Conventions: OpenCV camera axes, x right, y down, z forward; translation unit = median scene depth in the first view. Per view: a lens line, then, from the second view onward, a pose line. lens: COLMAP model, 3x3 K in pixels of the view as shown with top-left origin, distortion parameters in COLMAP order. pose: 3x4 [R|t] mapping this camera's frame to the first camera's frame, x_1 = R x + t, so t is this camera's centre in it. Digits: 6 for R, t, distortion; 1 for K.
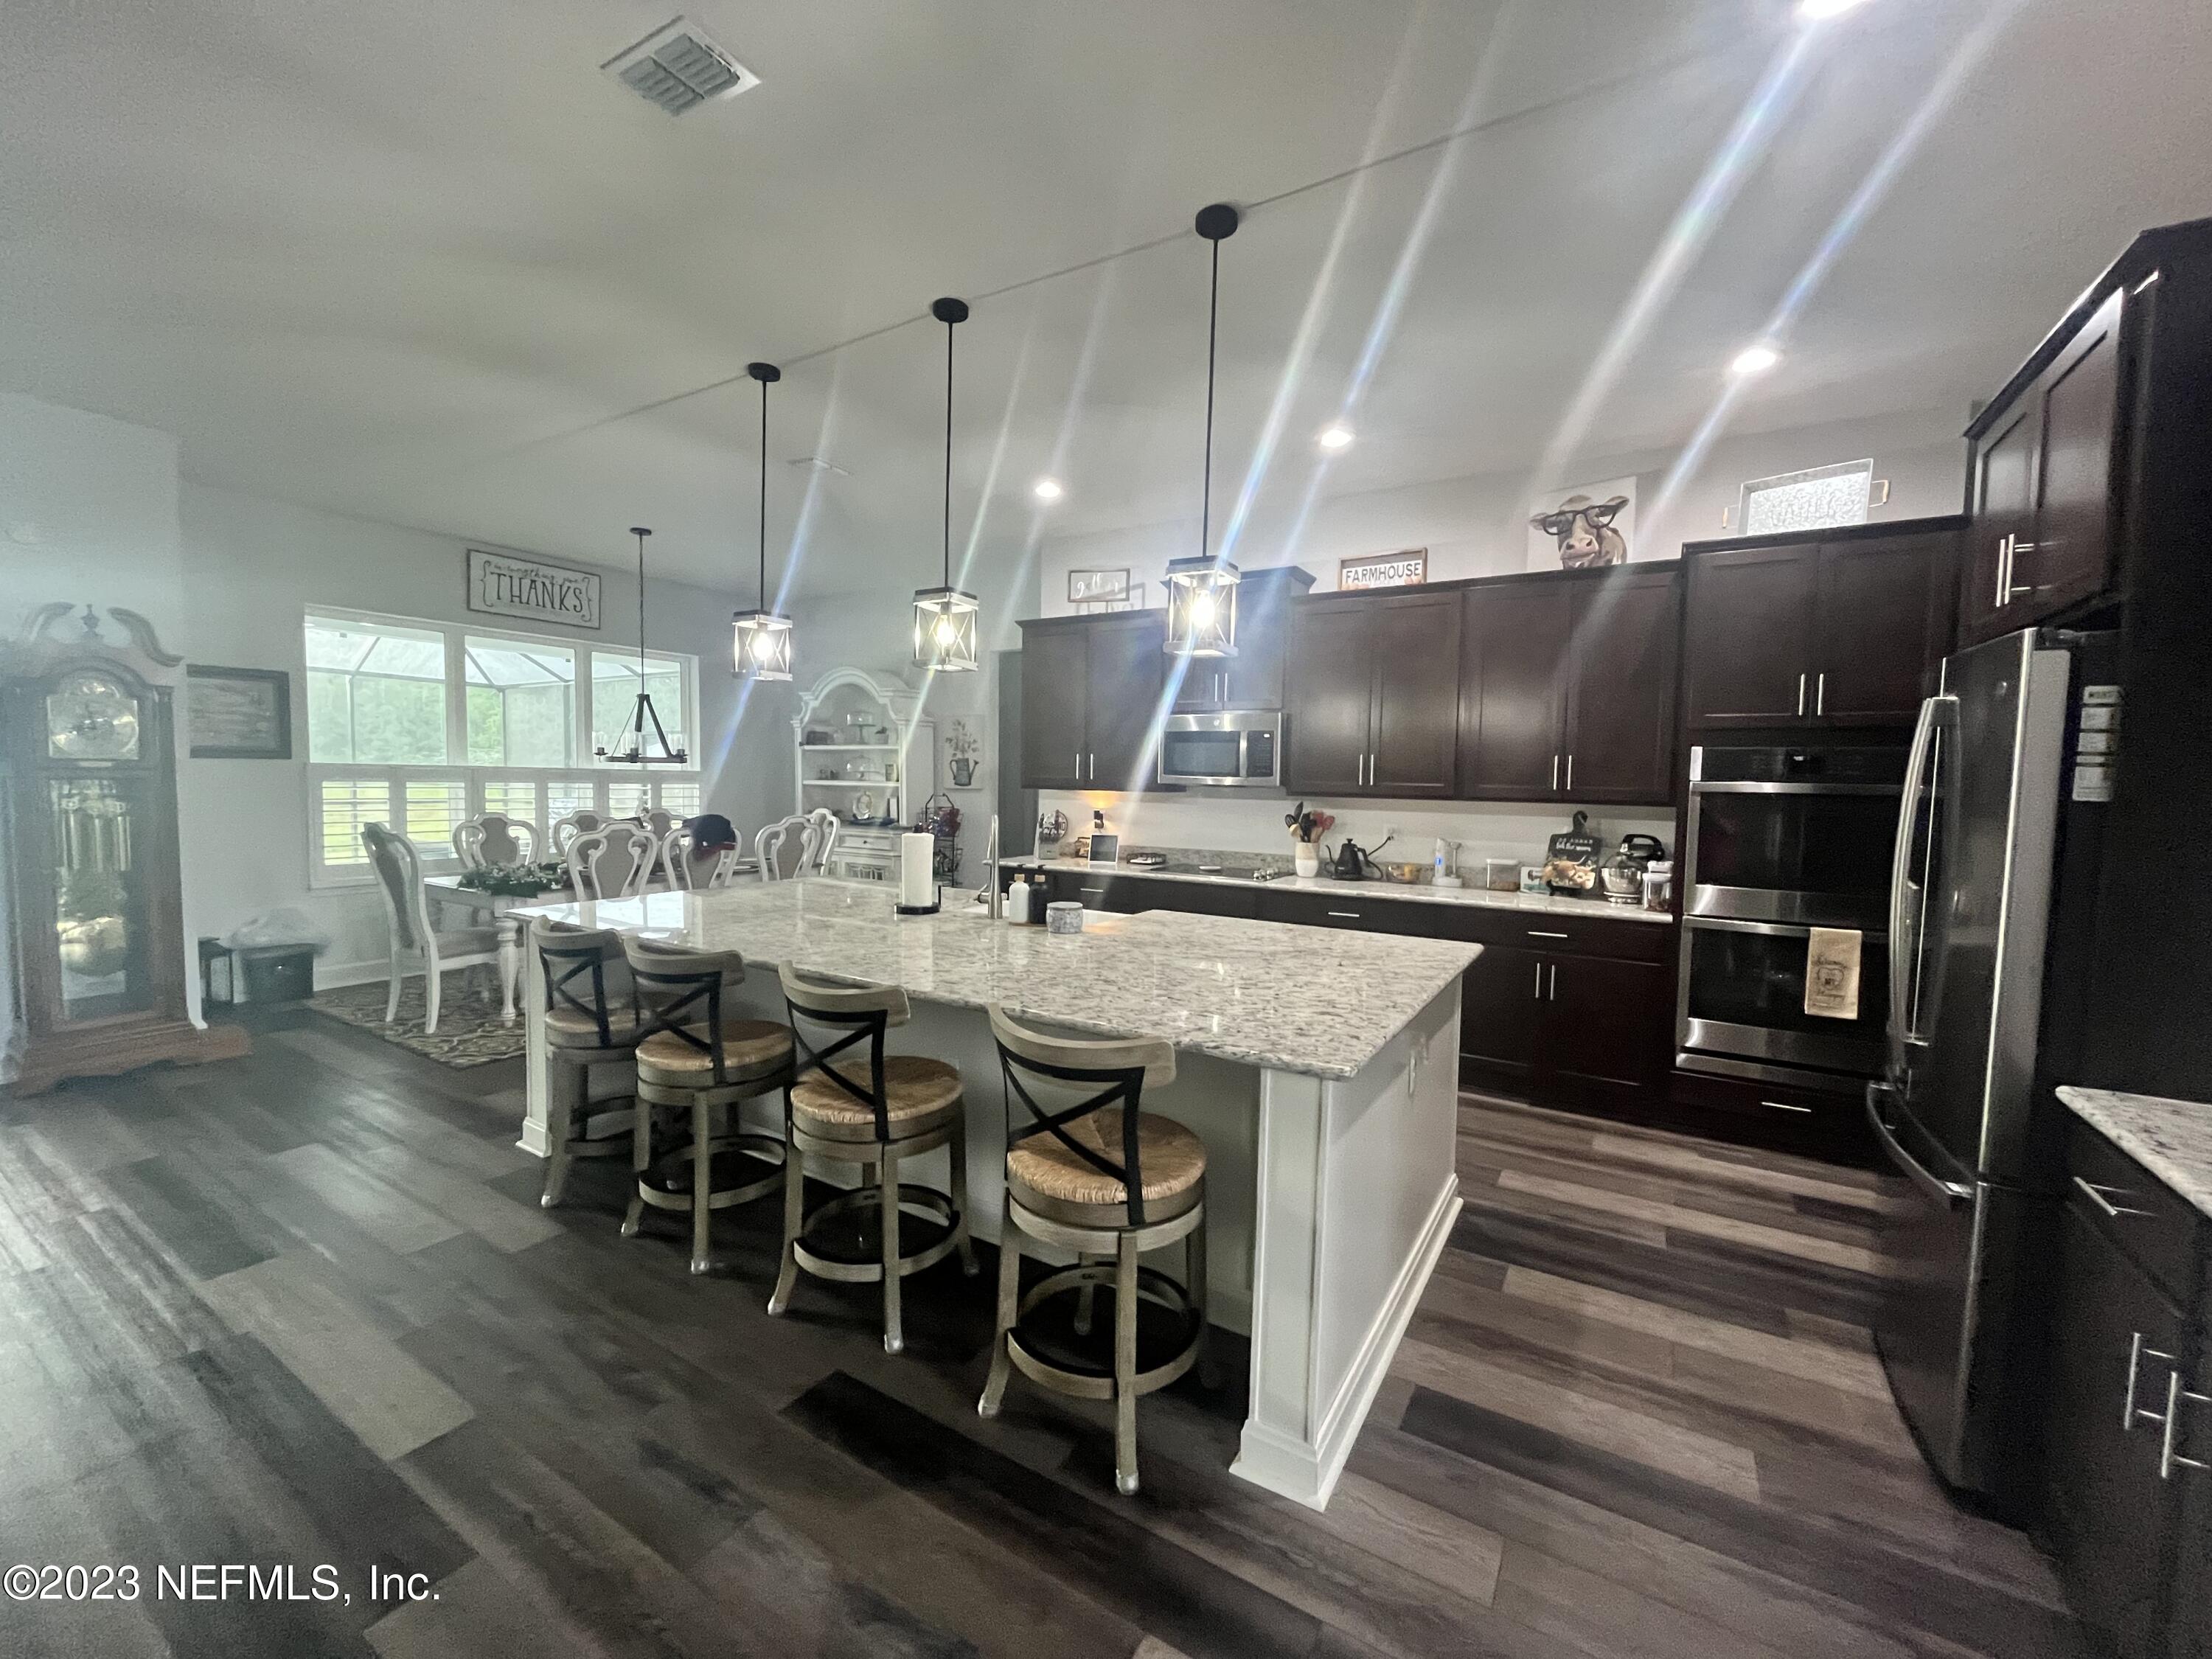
lens RADIAL K [[890.5, 0, 1107.2], [0, 890.5, 831.2], [0, 0, 1]] dist [-0.001164, -0.001799]
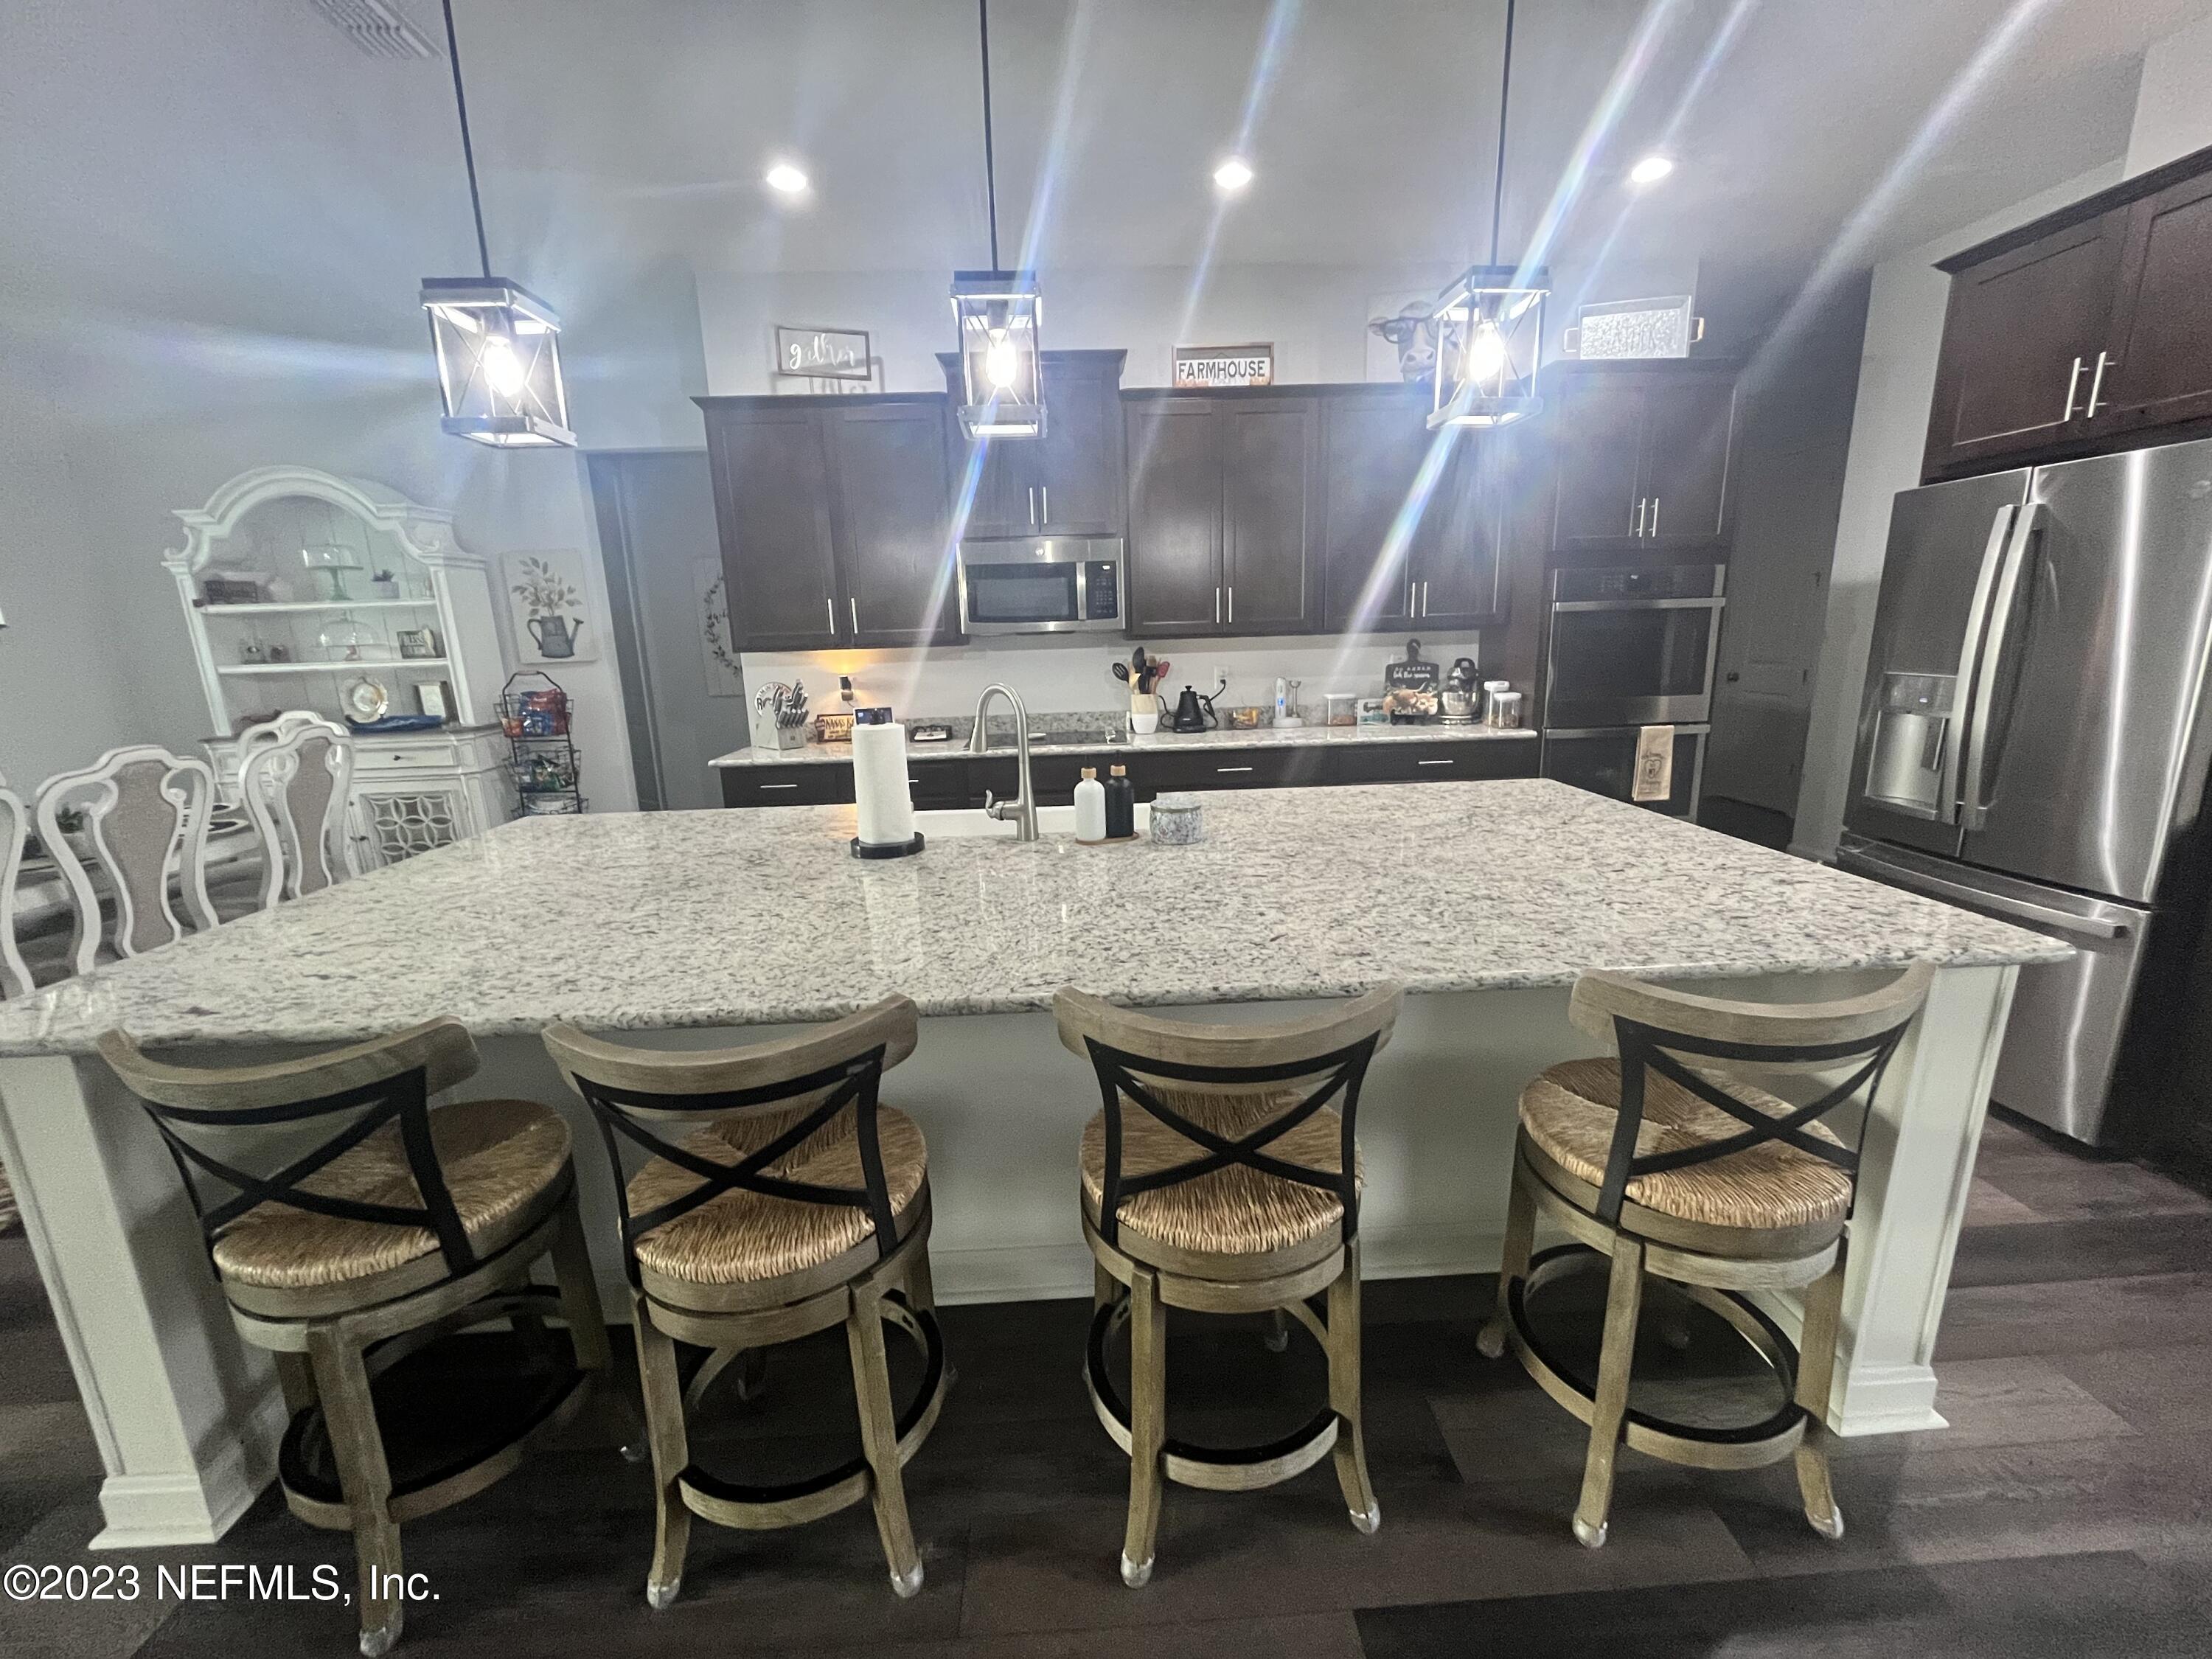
lens RADIAL K [[890.5, 0, 1107.2], [0, 890.5, 831.2], [0, 0, 1]] dist [-0.001164, -0.001799]
pose [[0.829785, -0.164744, 0.533214, -0.311534], [0.078554, 0.980403, 0.180665, -0.017082], [-0.552527, -0.108027, 0.826465, 0.300249]]
